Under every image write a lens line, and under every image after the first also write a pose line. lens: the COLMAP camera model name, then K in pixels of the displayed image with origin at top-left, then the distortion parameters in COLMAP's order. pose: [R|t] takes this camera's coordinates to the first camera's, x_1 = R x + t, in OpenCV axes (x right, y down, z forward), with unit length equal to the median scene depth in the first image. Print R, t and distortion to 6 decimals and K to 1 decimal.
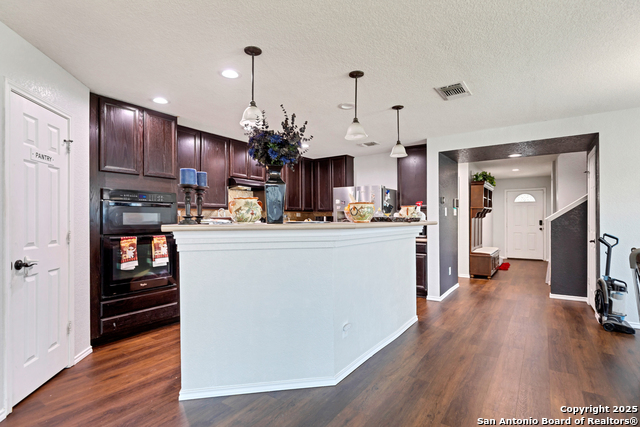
lens RADIAL K [[326.2, 0, 319.8], [0, 326.2, 218.2], [0, 0, 1]] dist [-0.002273, -0.000674]
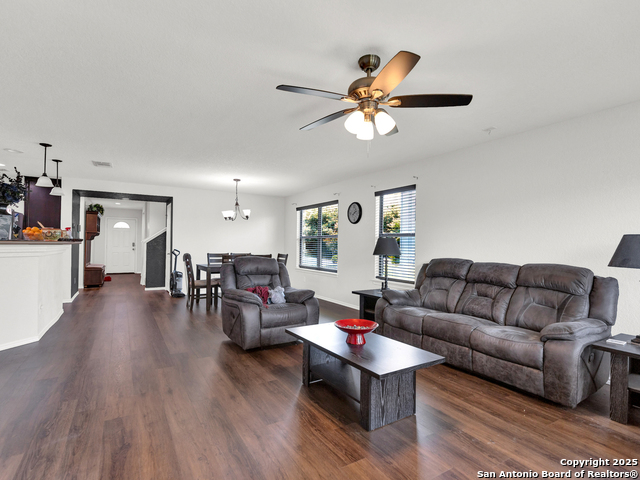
lens RADIAL K [[342.9, 0, 320.0], [0, 342.9, 240.0], [0, 0, 1]] dist [0.002659, 0.000211]
pose [[0.432686, 0.018867, 0.901347, -0.401802], [-0.014788, 0.999795, -0.013829, 0.006137], [-0.901424, -0.007346, 0.432876, -0.451916]]
